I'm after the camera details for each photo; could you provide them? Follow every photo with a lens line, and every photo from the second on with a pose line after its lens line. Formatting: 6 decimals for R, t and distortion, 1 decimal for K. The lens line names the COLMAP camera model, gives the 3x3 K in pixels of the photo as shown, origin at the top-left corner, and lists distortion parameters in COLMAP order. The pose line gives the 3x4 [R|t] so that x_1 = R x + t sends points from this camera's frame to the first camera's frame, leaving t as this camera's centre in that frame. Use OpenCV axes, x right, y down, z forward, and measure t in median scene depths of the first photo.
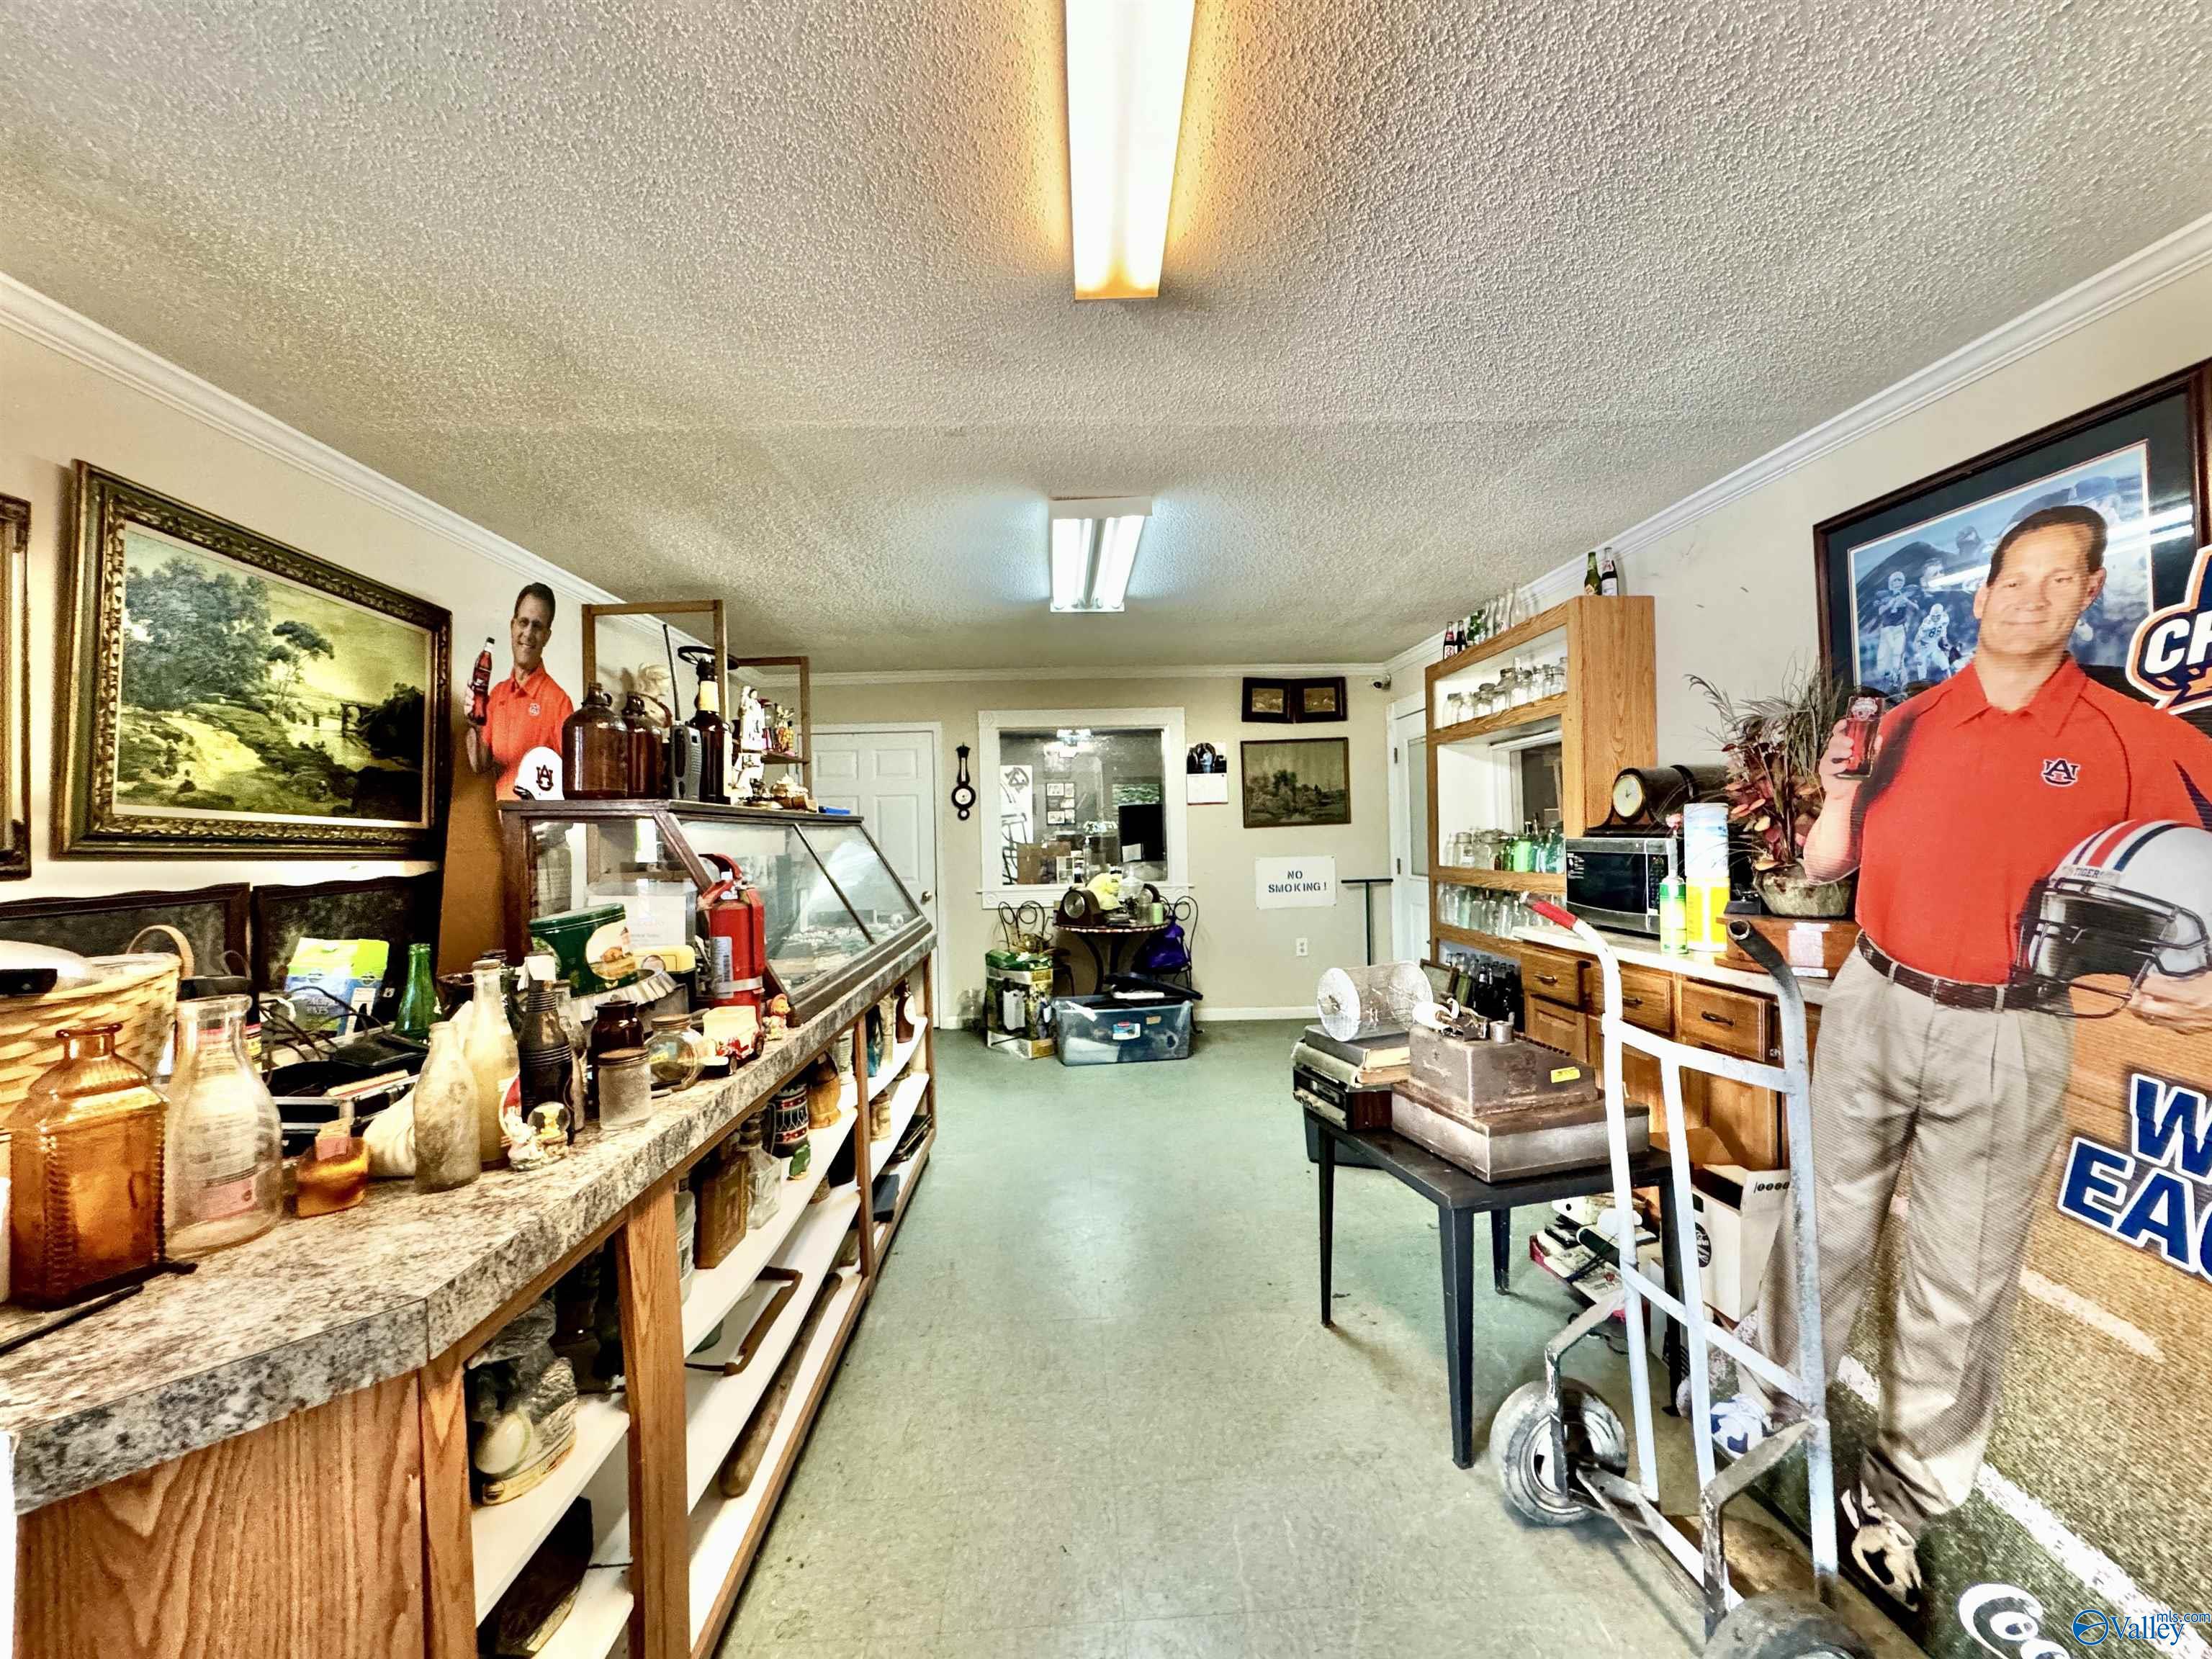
lens RADIAL K [[881.2, 0, 1101.3], [0, 881.2, 829.8], [0, 0, 1]] dist [-0.011987, 0.000393]
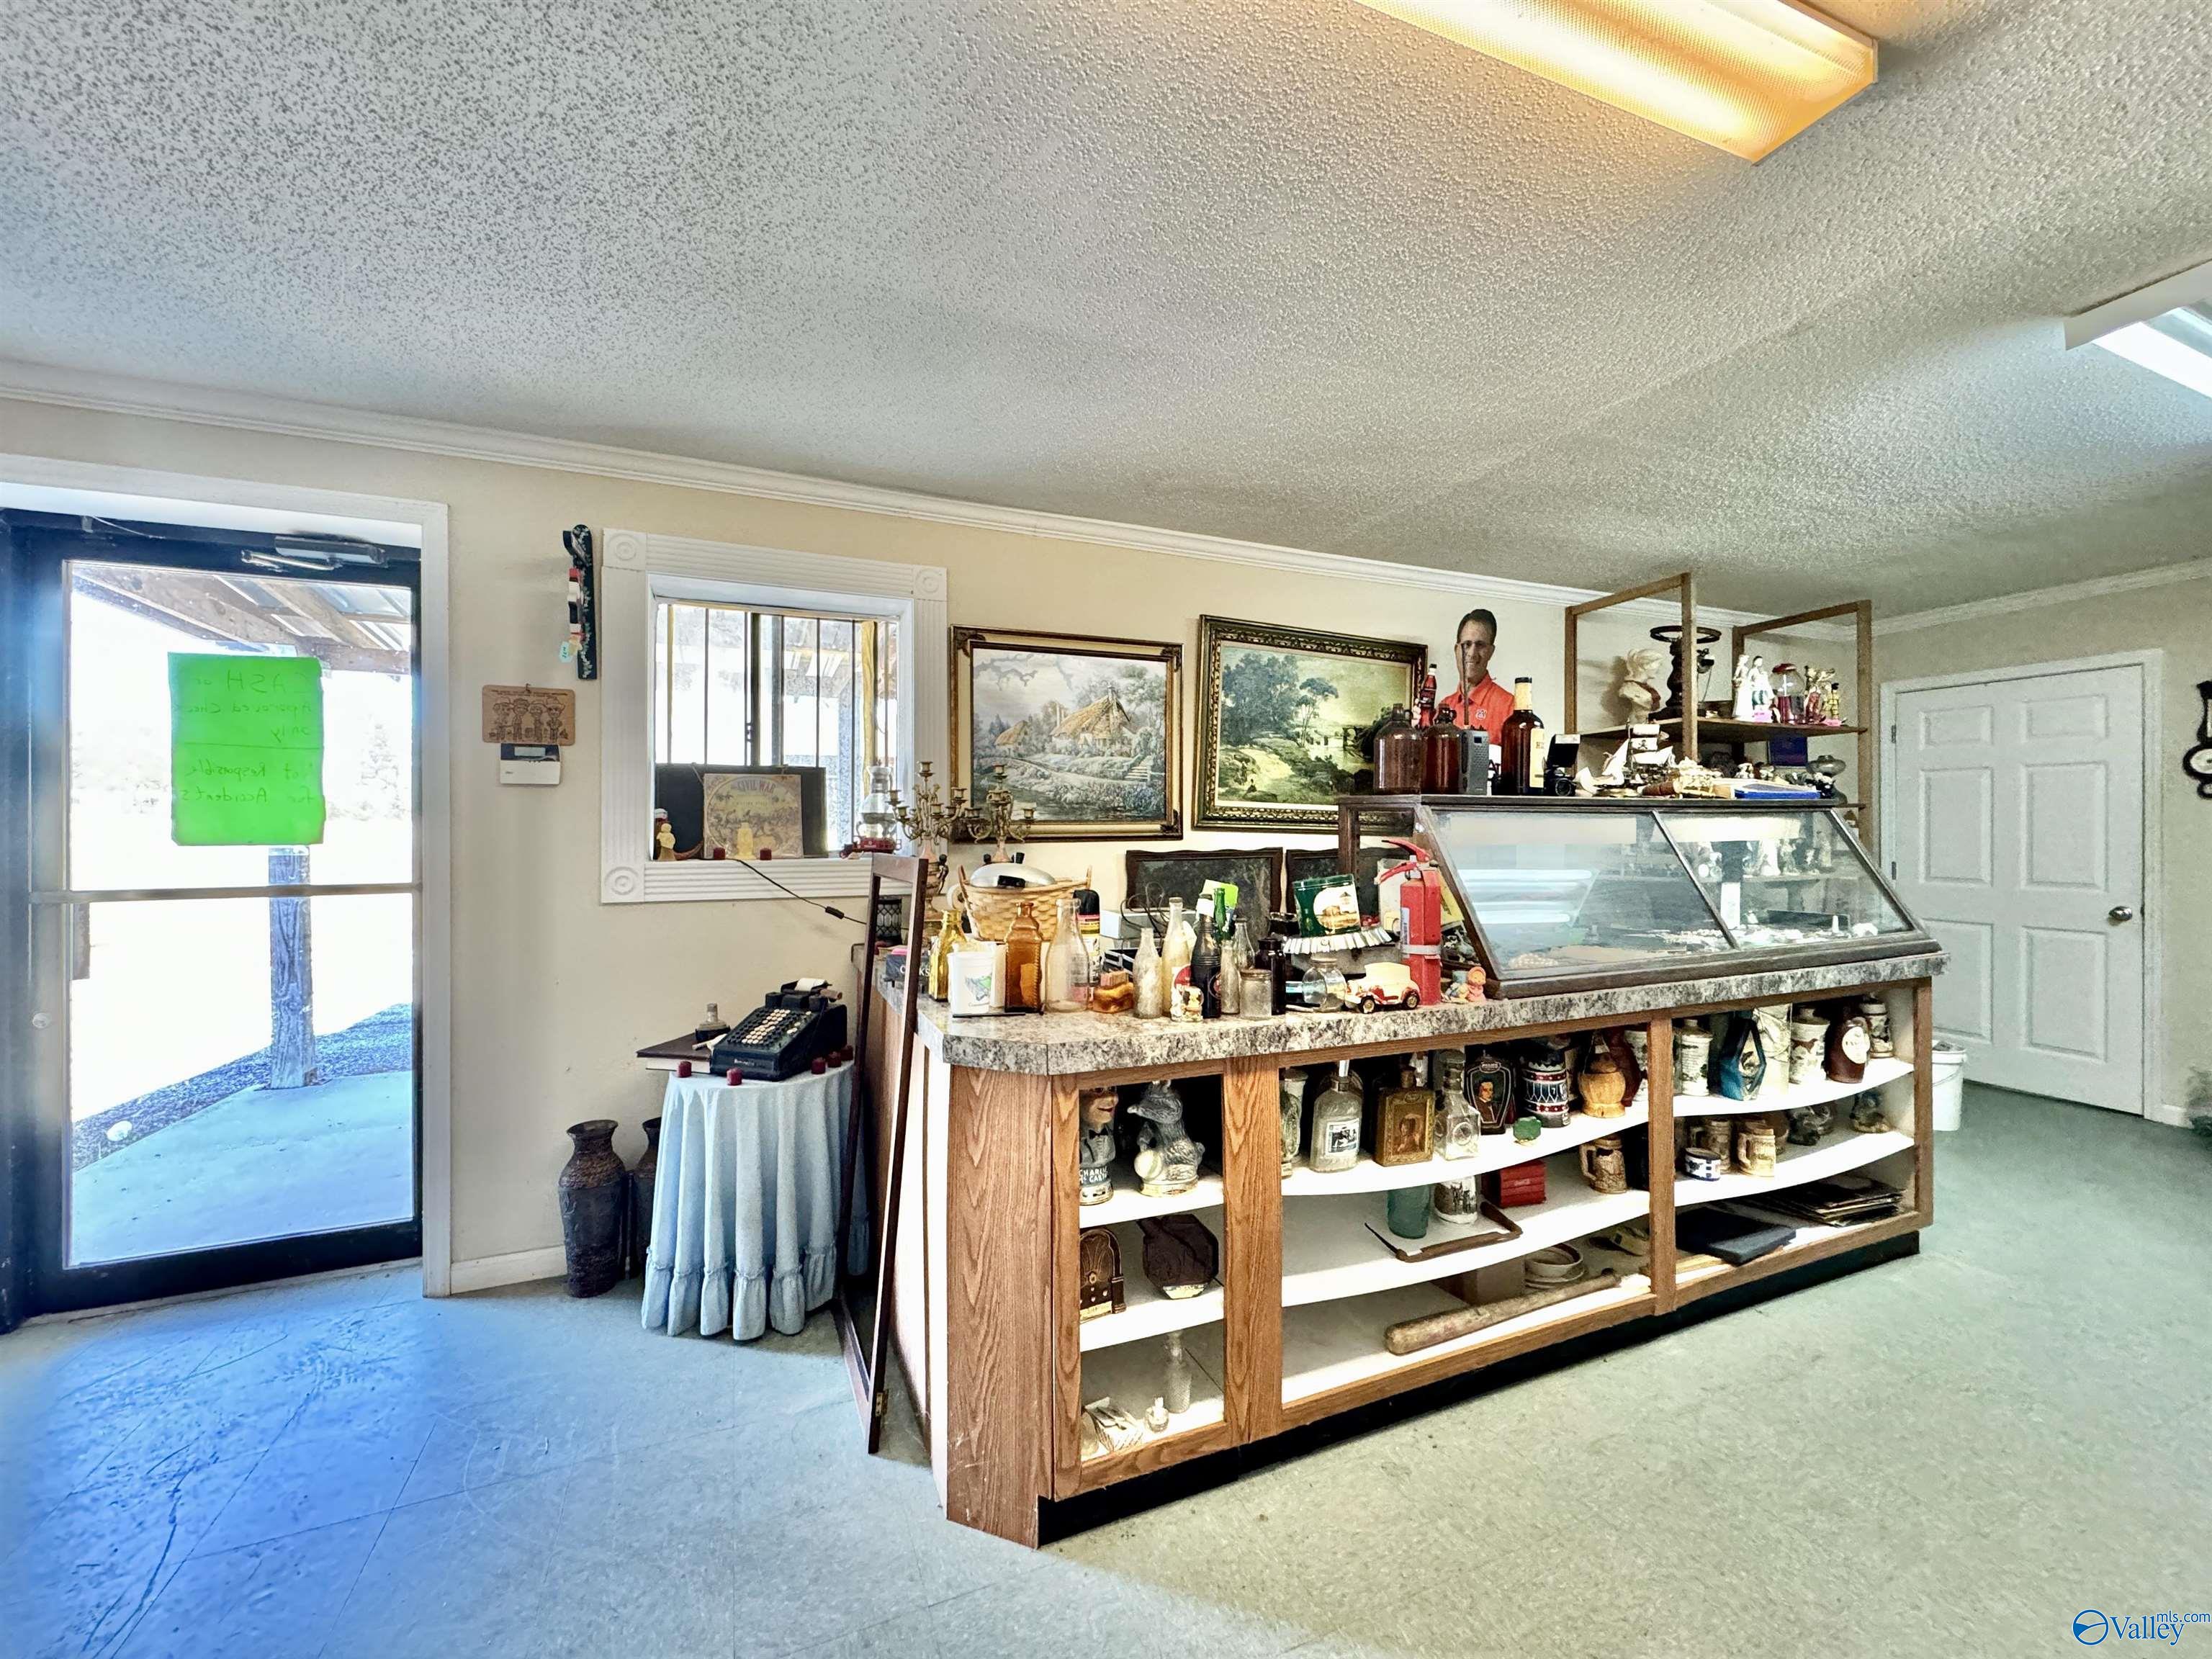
lens RADIAL K [[881.2, 0, 1100.1], [0, 881.2, 828.0], [0, 0, 1]] dist [-0.011987, 0.000393]
pose [[0.332958, 0.024357, -0.942627, 0.431683], [0.000125, 0.999665, 0.025875, -0.016398], [0.942942, -0.008733, 0.332843, 0.136847]]
